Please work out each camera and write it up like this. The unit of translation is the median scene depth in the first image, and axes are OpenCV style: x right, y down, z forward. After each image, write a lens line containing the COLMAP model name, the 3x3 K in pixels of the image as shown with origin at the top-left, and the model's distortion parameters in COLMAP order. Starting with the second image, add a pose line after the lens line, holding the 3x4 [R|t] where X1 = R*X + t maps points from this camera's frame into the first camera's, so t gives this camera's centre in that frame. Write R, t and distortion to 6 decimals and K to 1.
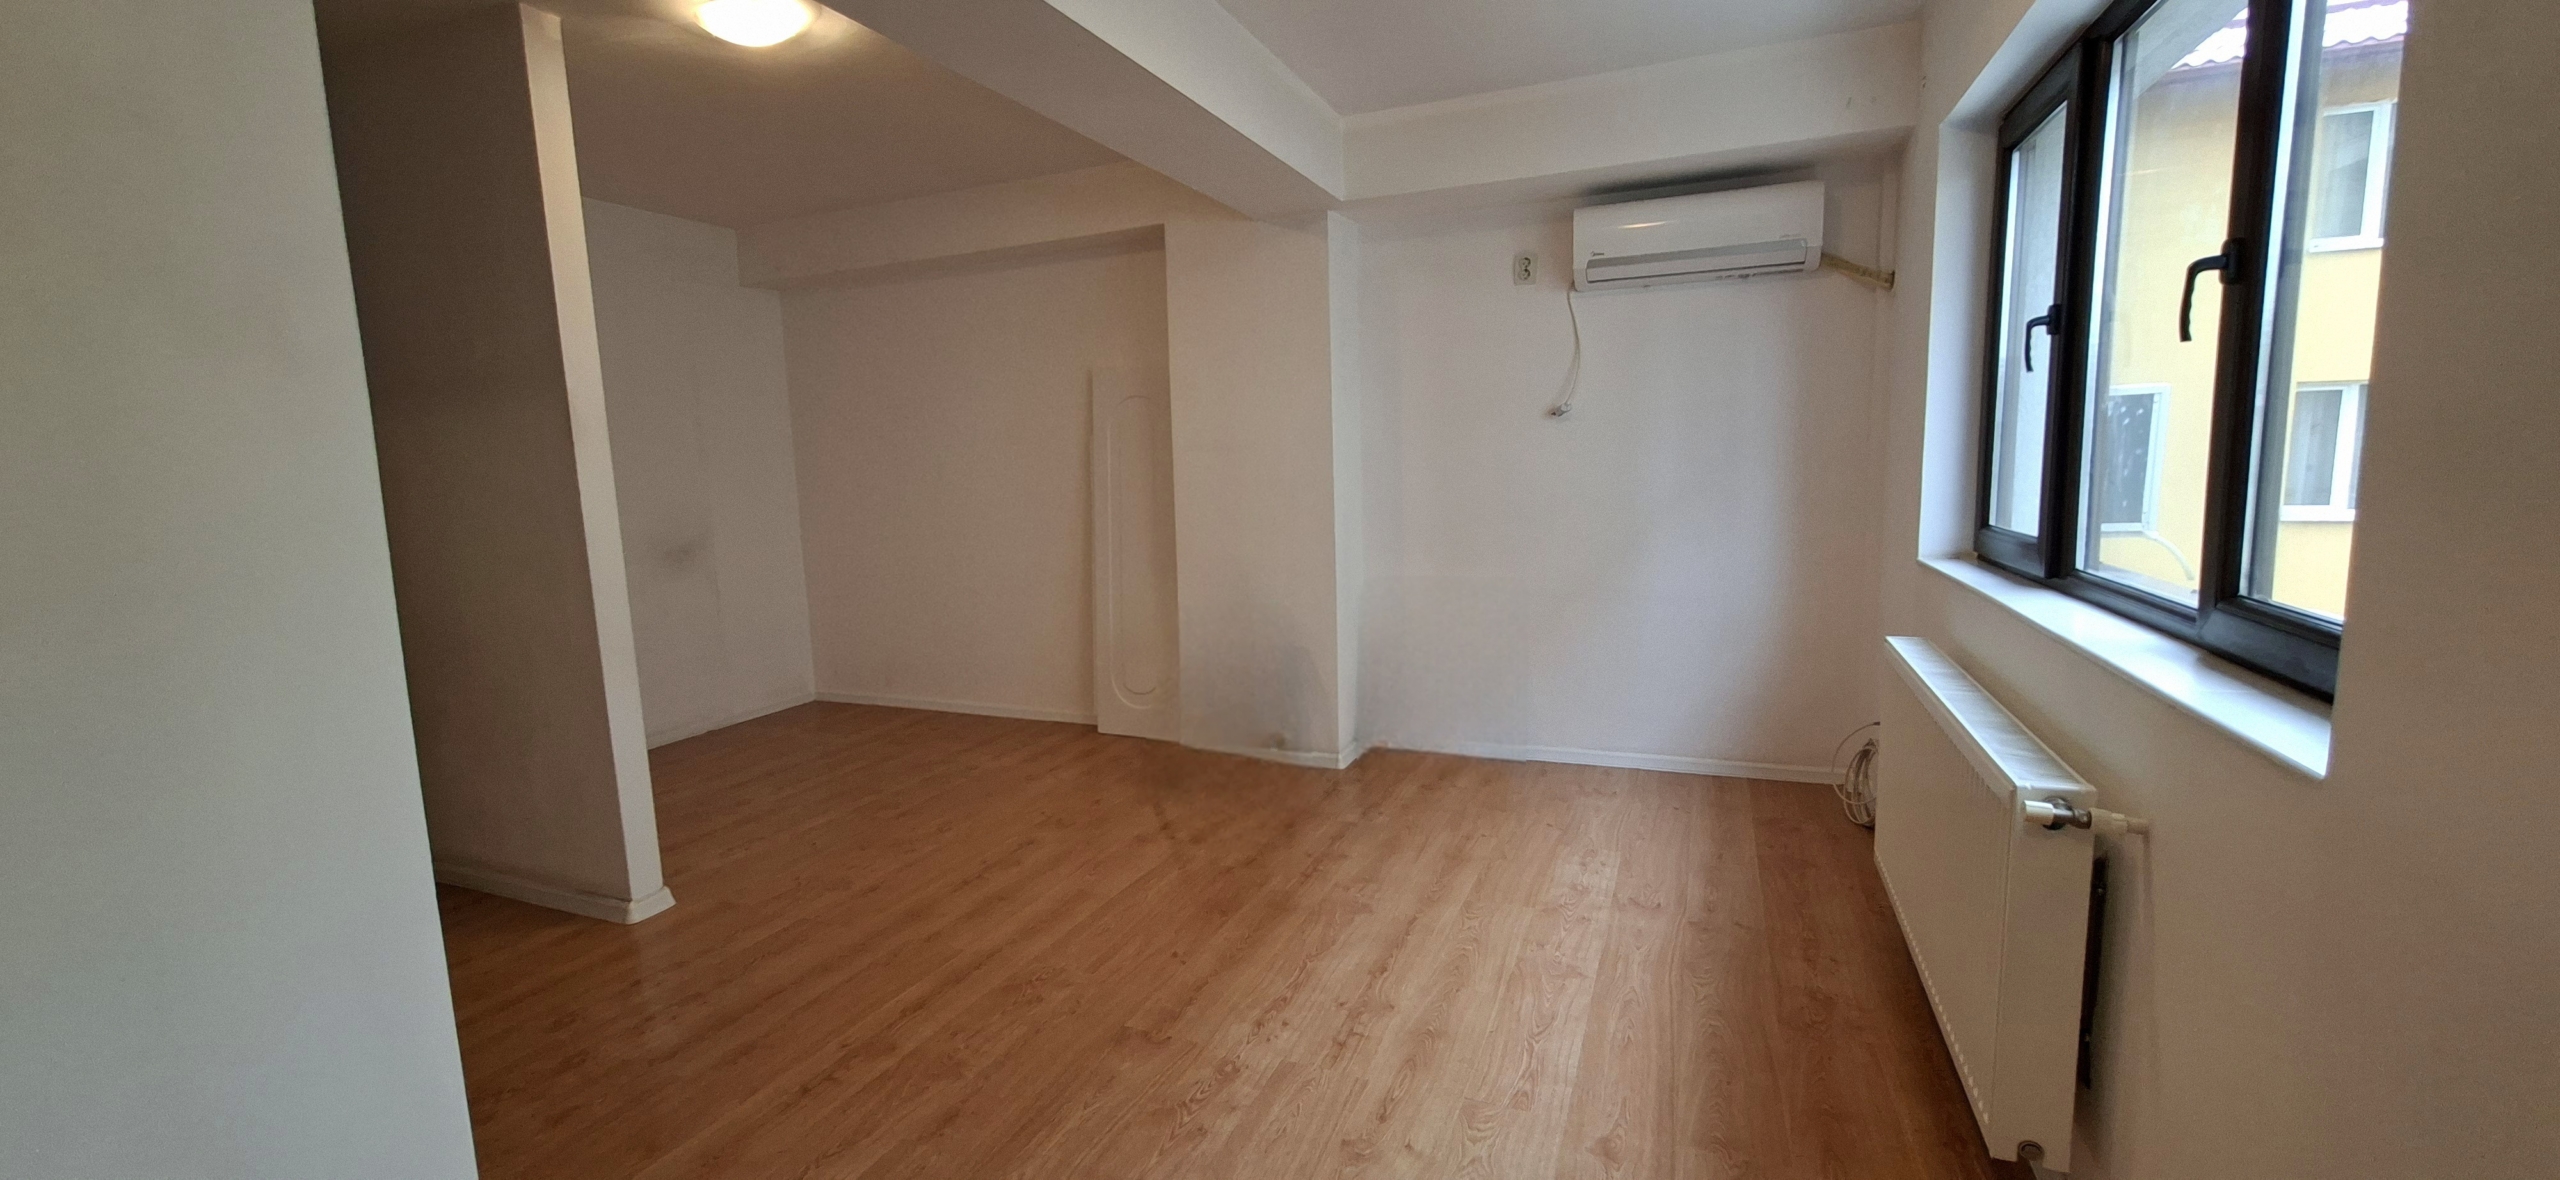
lens RADIAL K [[1015.5, 0, 1275.2], [0, 1015.5, 595.5], [0, 0, 1]] dist [-0.006158, 0.001028]
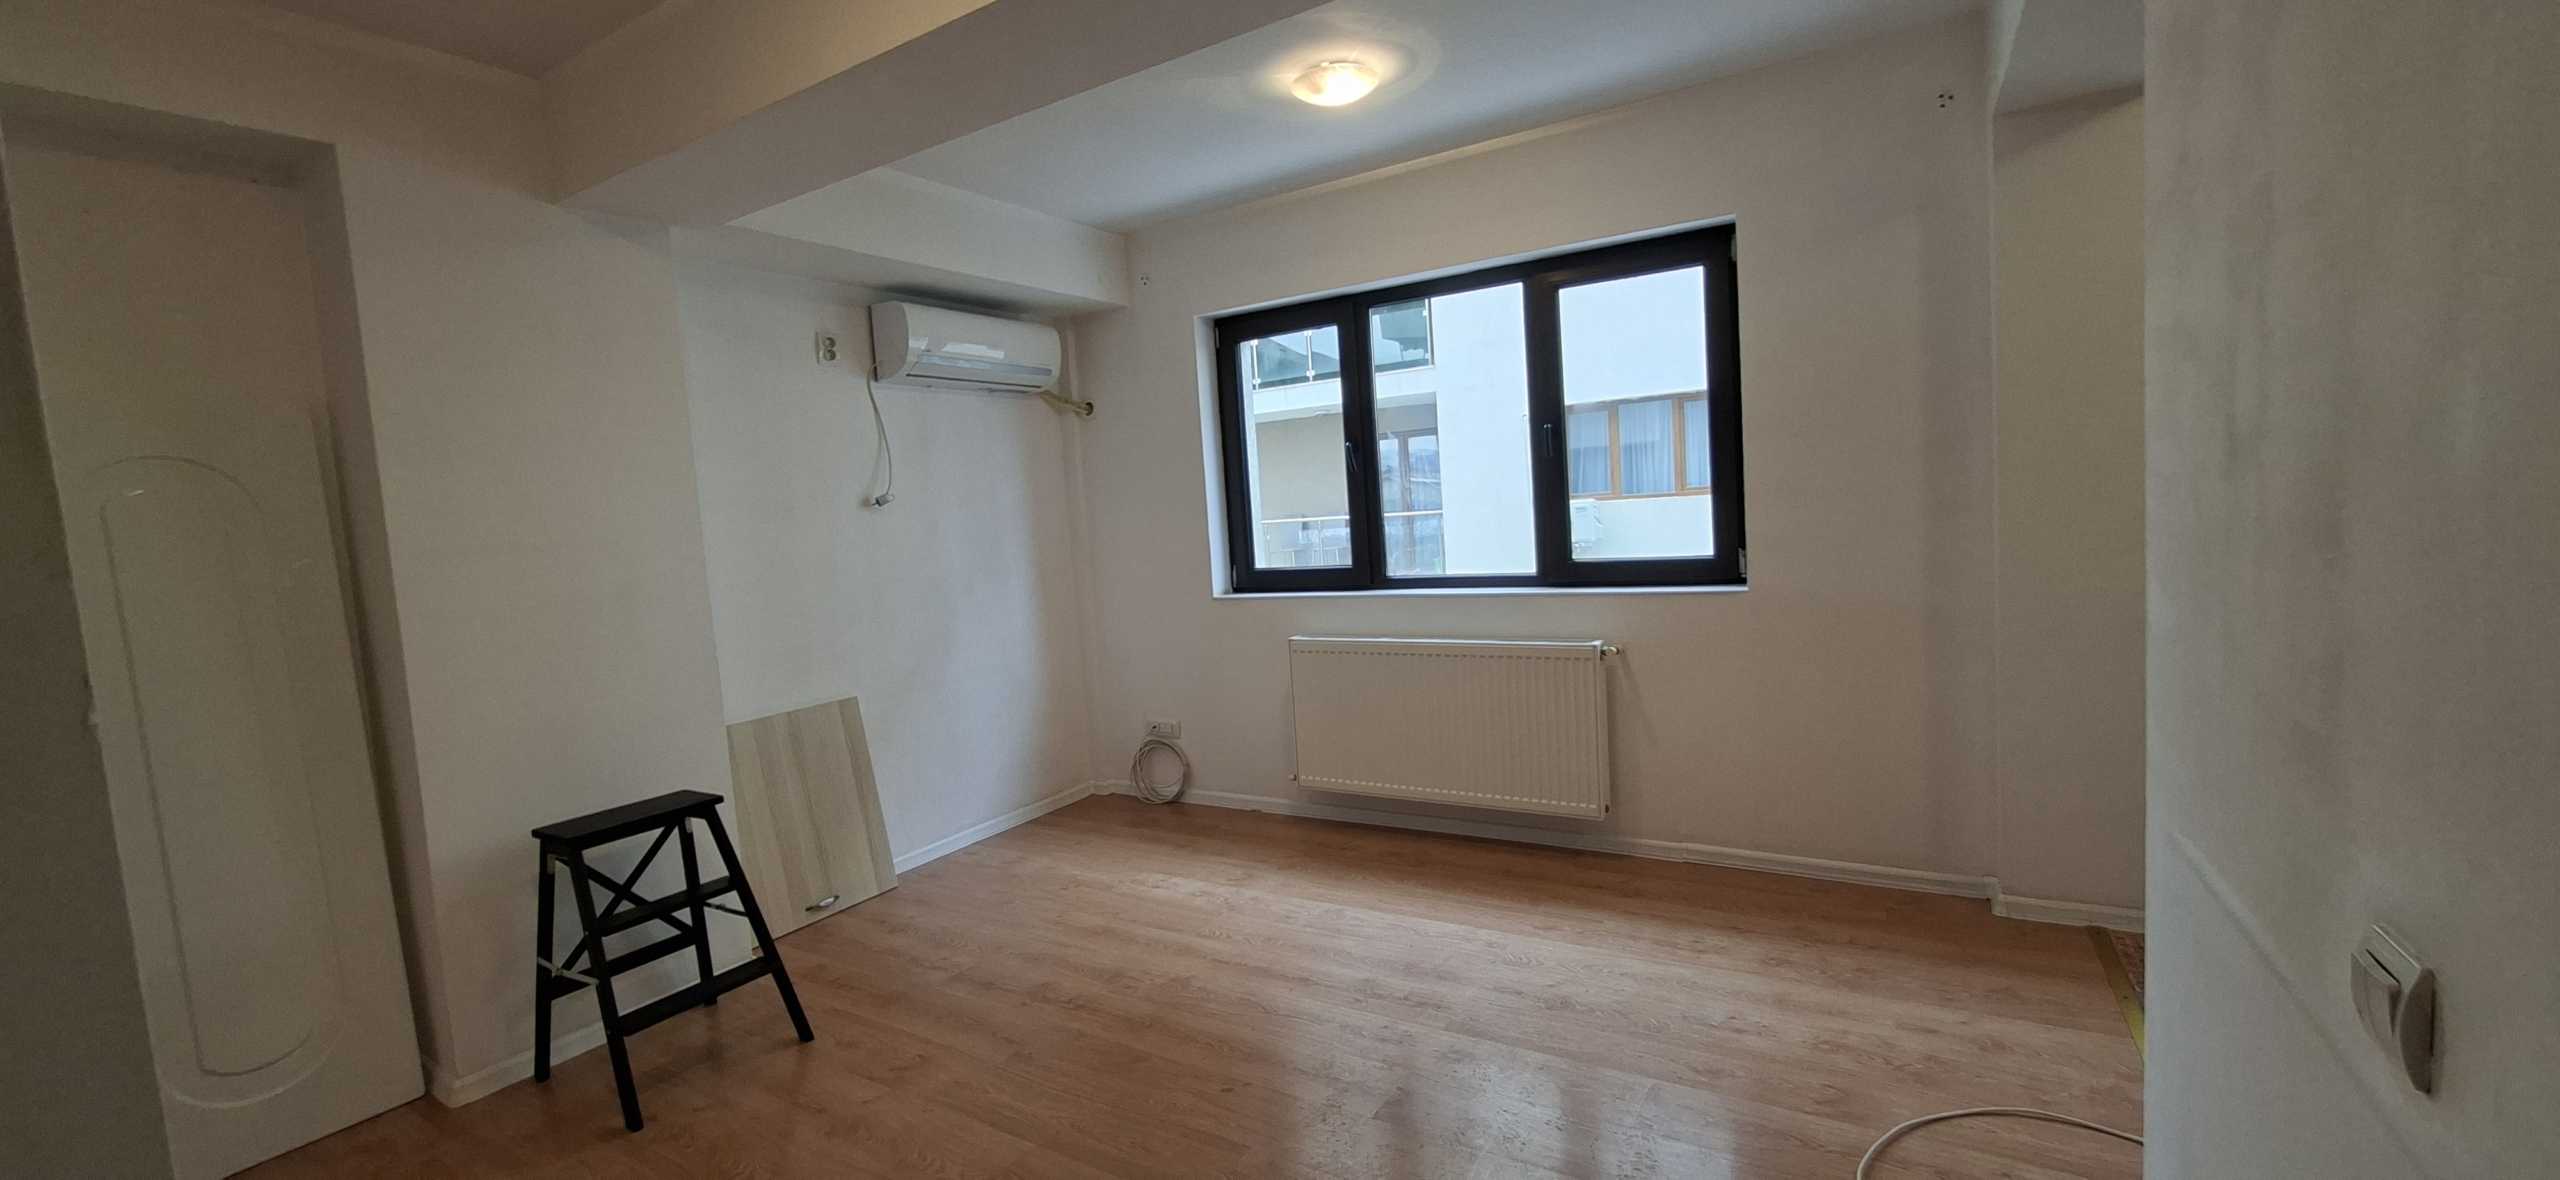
lens RADIAL K [[1015.5, 0, 1274.6], [0, 1015.5, 590.4], [0, 0, 1]] dist [-0.006158, 0.001028]
pose [[0.156663, -0.057801, 0.985959, -0.774565], [0.195273, 0.980392, 0.026447, -0.064030], [-0.968156, 0.188388, 0.164878, 0.623753]]
